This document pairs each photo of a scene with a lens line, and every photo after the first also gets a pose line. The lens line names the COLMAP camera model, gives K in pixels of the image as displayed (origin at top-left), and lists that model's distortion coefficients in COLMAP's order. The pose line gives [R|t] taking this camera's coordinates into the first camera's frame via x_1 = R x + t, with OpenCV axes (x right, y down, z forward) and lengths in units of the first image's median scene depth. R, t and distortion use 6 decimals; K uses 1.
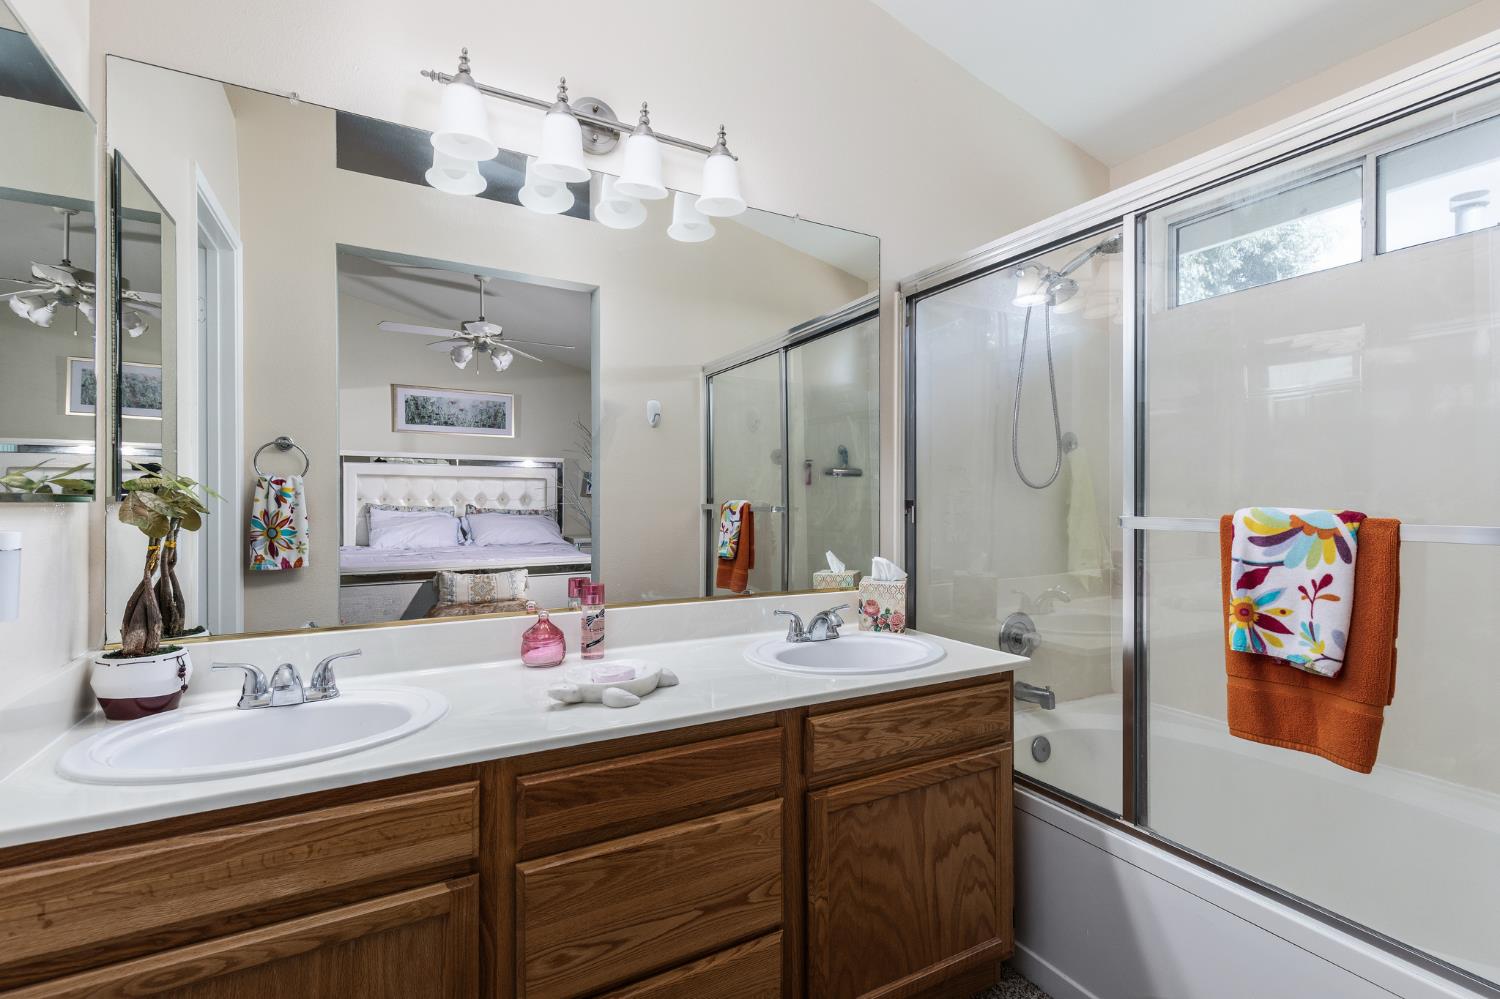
lens RADIAL K [[697.8, 0, 738.3], [0, 697.8, 496.5], [0, 0, 1]] dist [0.012546, -0.002241]
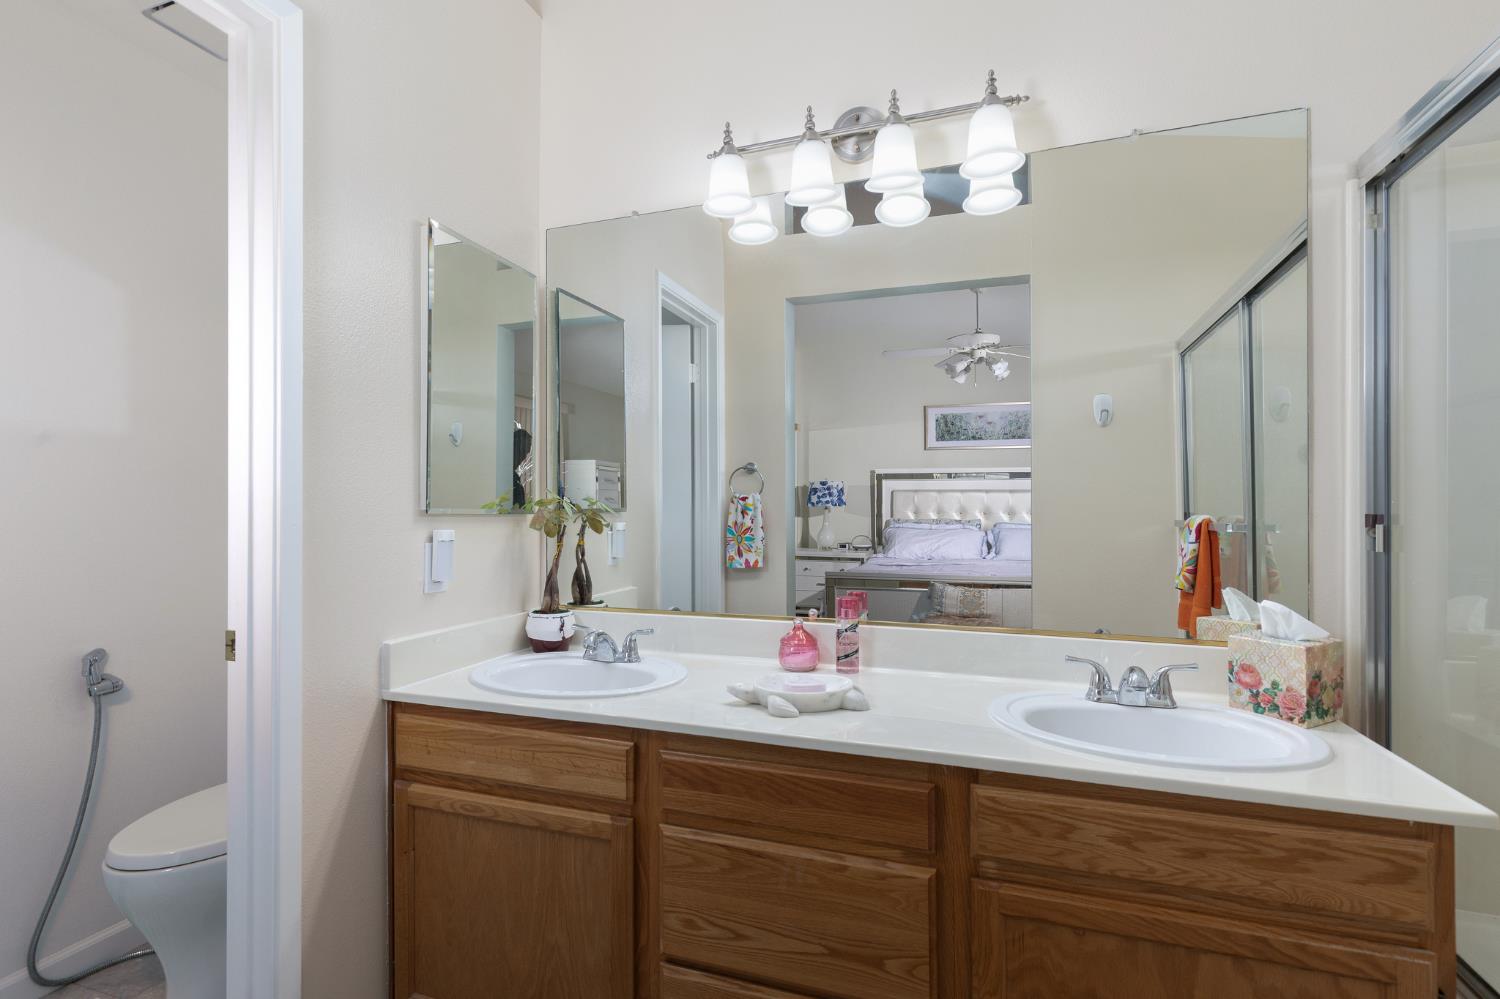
lens RADIAL K [[697.8, 0, 708.6], [0, 697.8, 508.1], [0, 0, 1]] dist [0.012546, -0.002241]
pose [[0.659998, -0.002922, -0.751262, 0.447034], [0.001114, 0.999995, -0.002911, -0.000609], [0.751267, 0.001084, 0.659998, 0.206601]]
